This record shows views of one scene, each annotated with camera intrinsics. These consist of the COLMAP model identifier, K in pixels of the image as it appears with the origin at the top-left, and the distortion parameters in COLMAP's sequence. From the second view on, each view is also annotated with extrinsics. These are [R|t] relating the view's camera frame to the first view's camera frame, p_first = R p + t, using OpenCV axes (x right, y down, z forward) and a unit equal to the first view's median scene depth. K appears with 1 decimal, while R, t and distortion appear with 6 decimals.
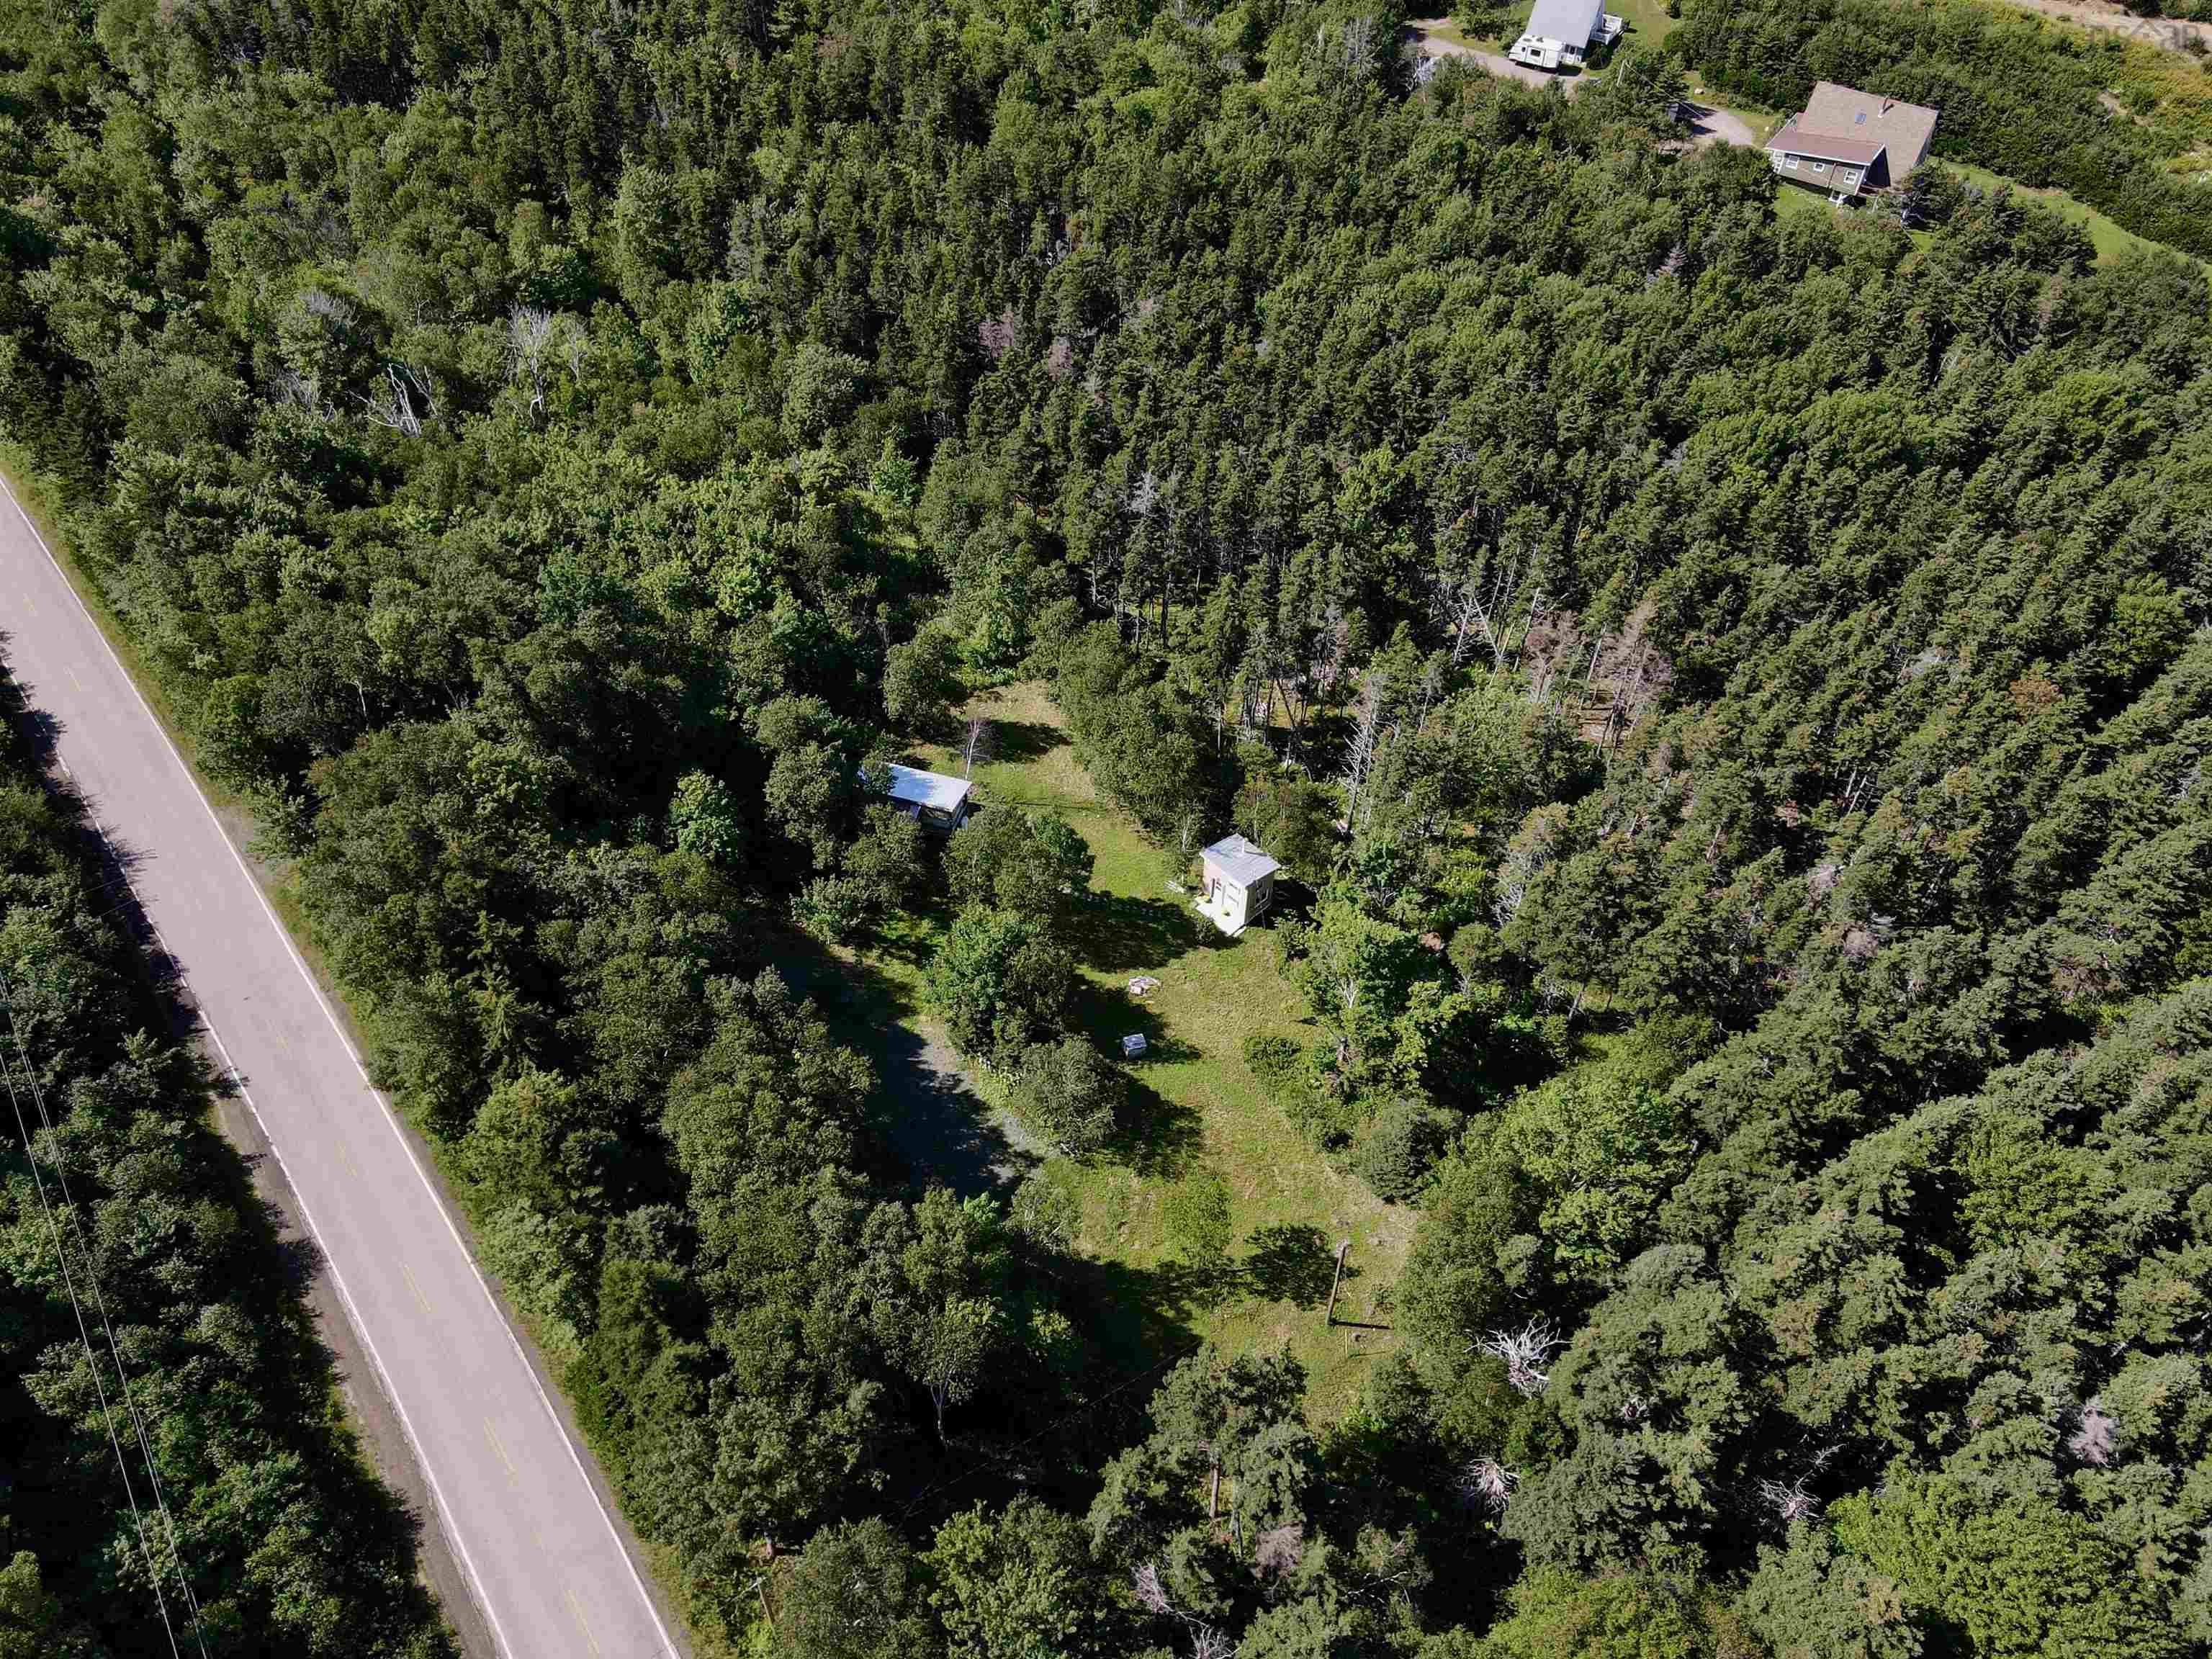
lens RADIAL K [[1629.8, 0, 1110.6], [0, 1629.8, 842.7], [0, 0, 1]] dist [-0.006869, 0.030707]
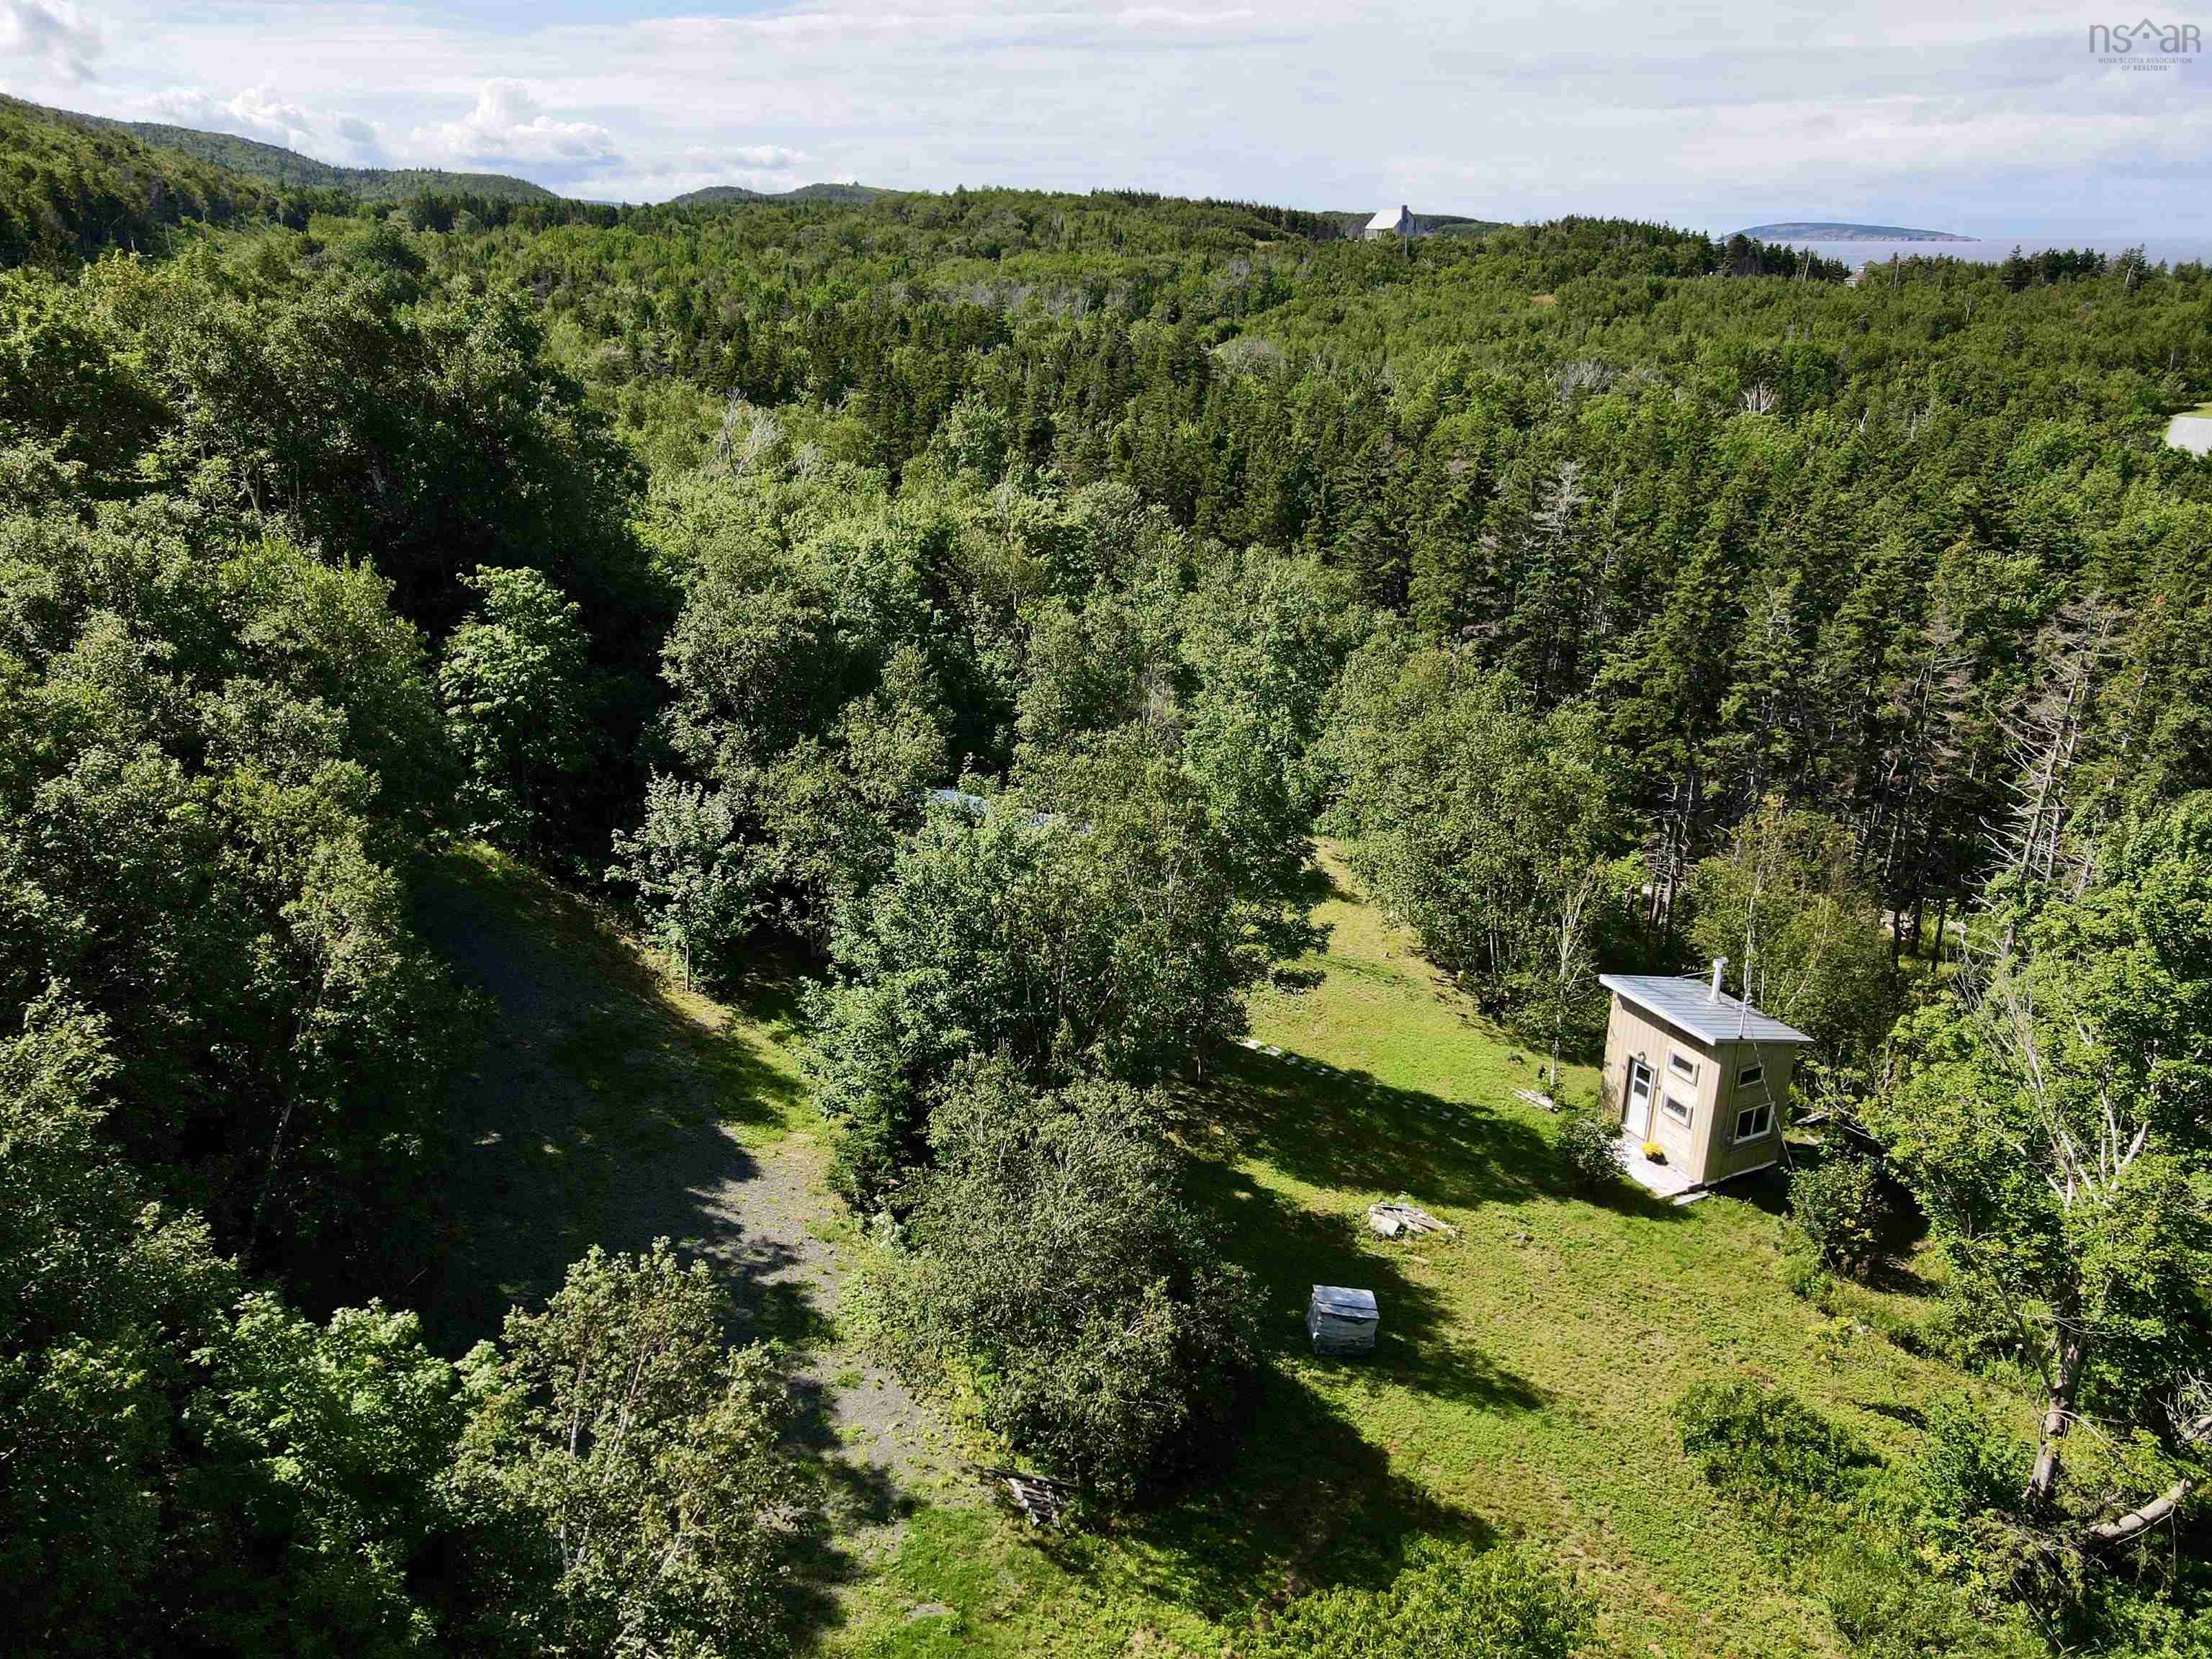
lens RADIAL K [[1629.8, 0, 1105.6], [0, 1629.8, 844.4], [0, 0, 1]] dist [-0.006869, 0.030707]
pose [[0.951649, 0.100231, -0.290376, 0.053929], [-0.223779, 0.873778, -0.431782, 0.190704], [0.210446, 0.475885, 0.853959, 0.641605]]
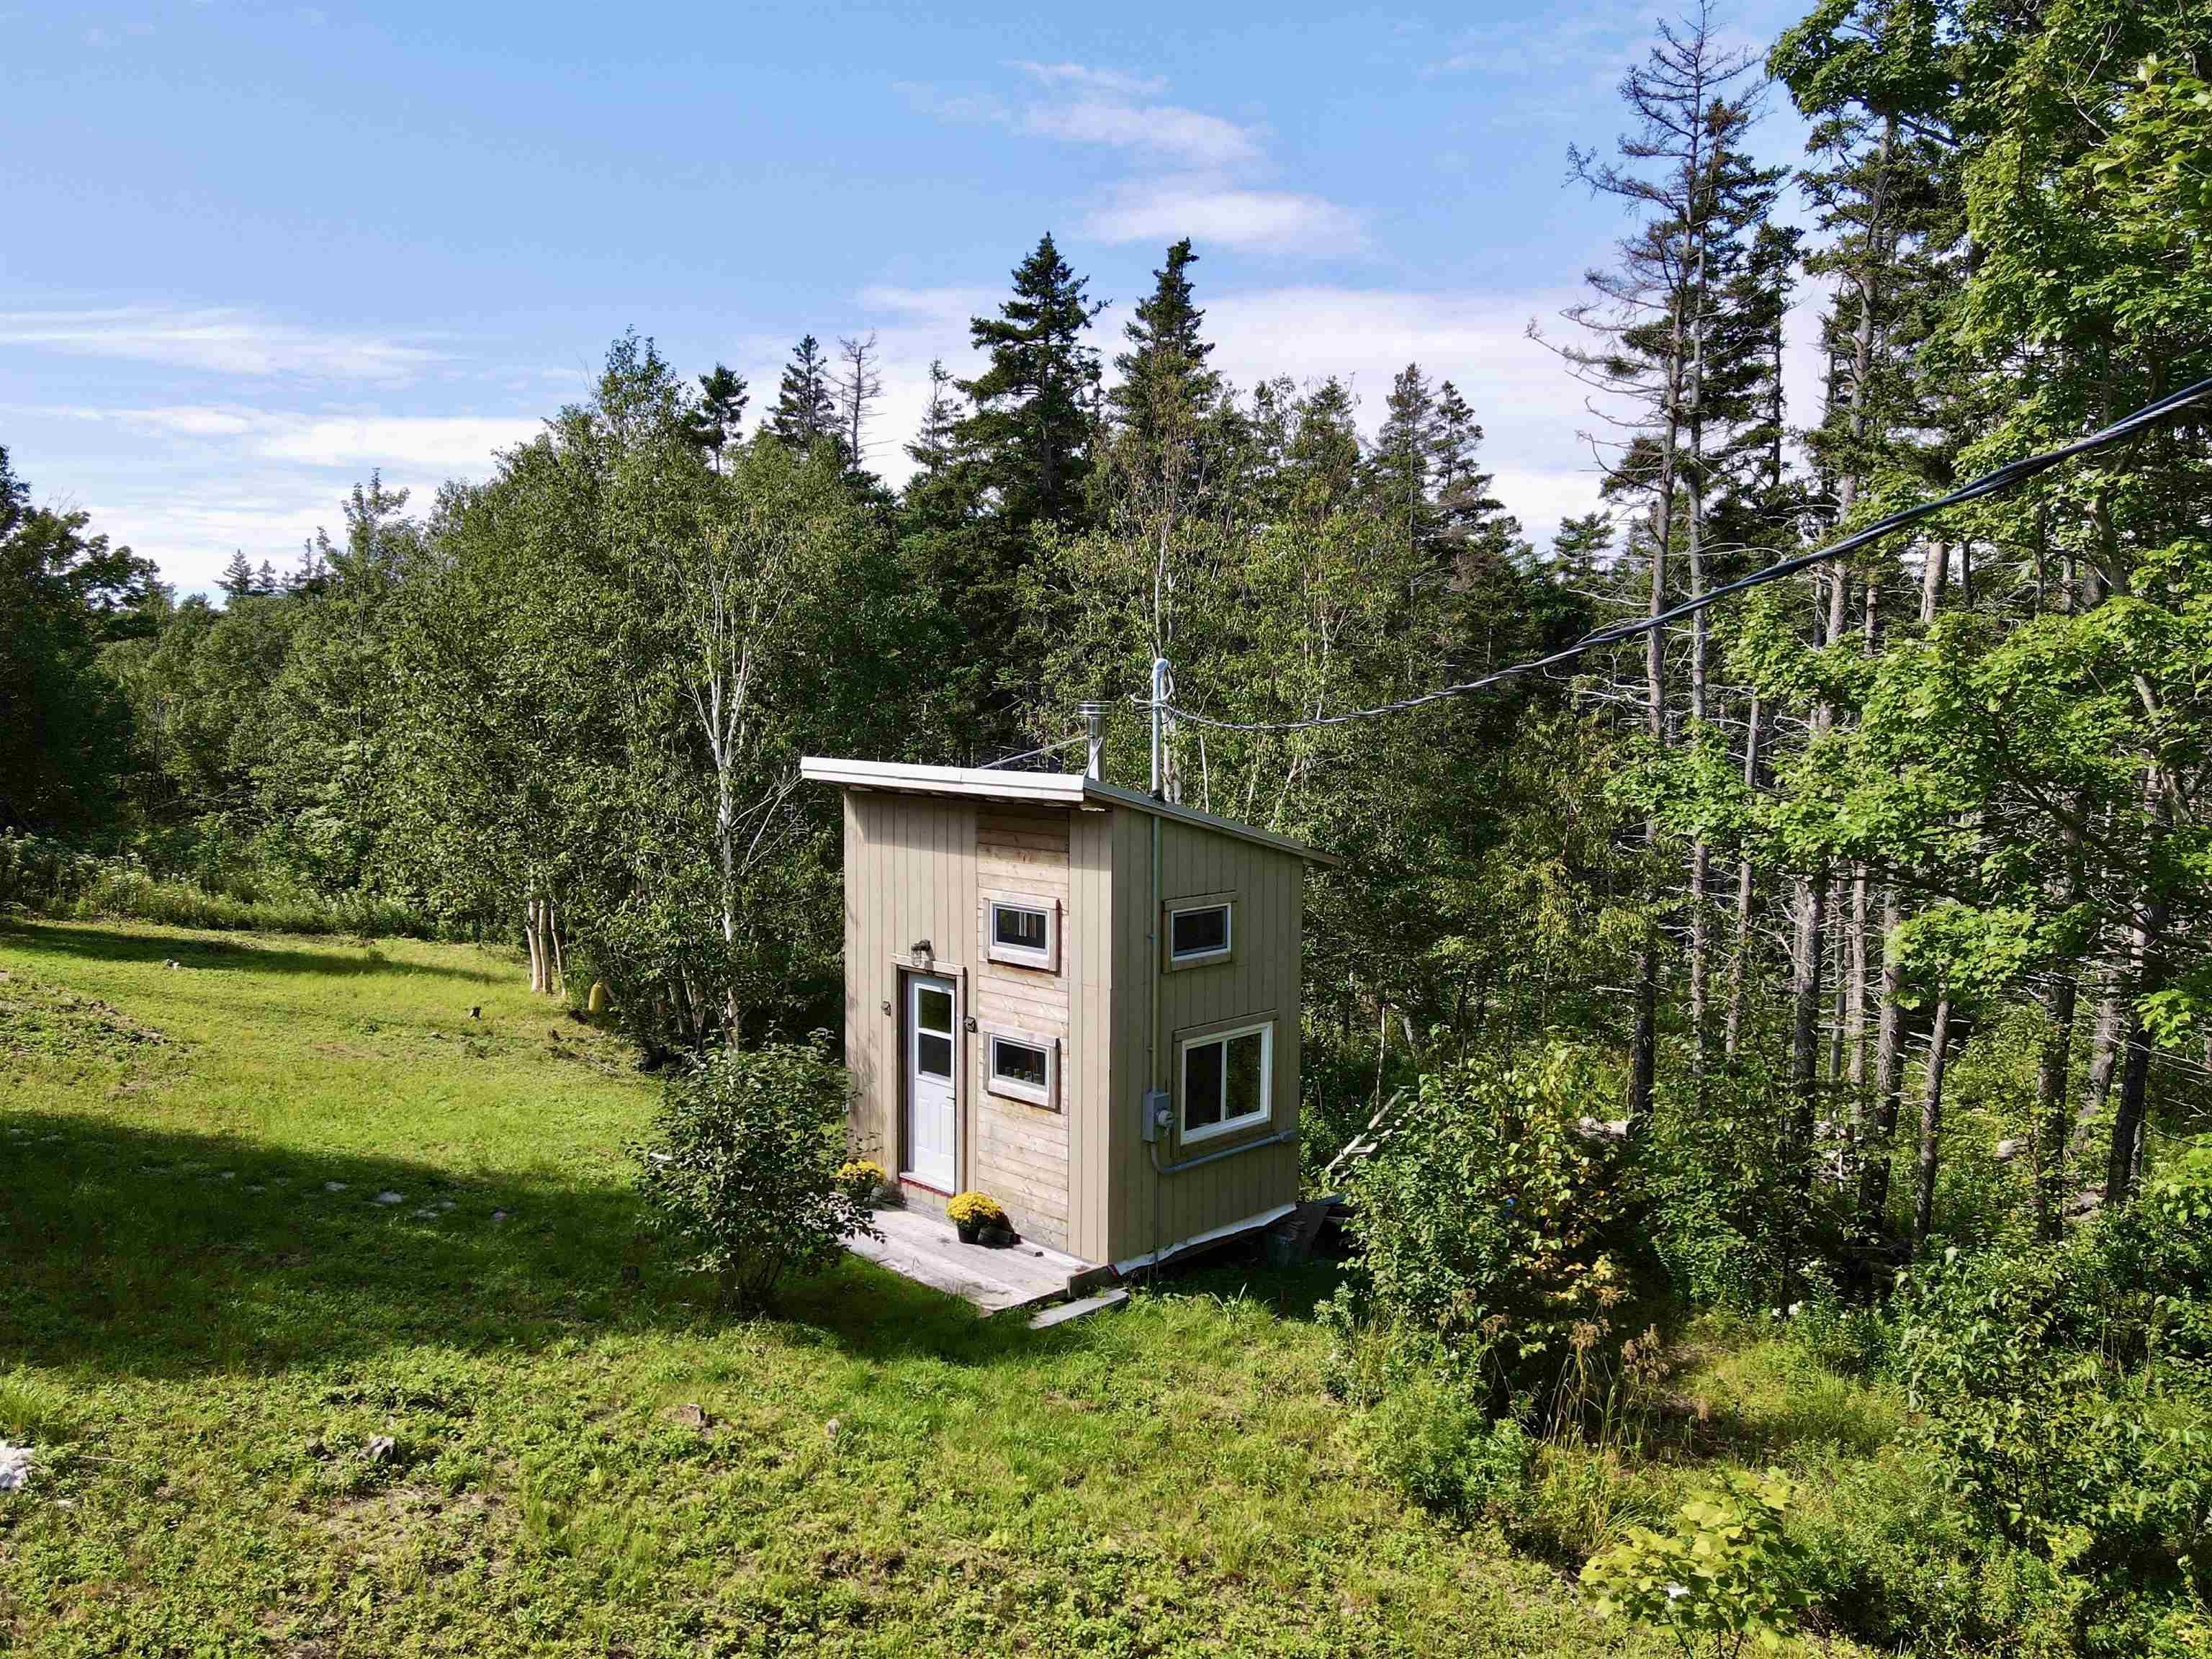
lens RADIAL K [[1629.8, 0, 1112.9], [0, 1629.8, 845.2], [0, 0, 1]] dist [-0.006869, 0.030707]
pose [[0.999796, -0.006019, 0.019258, 0.084376], [0.017519, 0.732432, -0.680615, 0.123083], [-0.010008, 0.680814, 0.732388, 0.938521]]
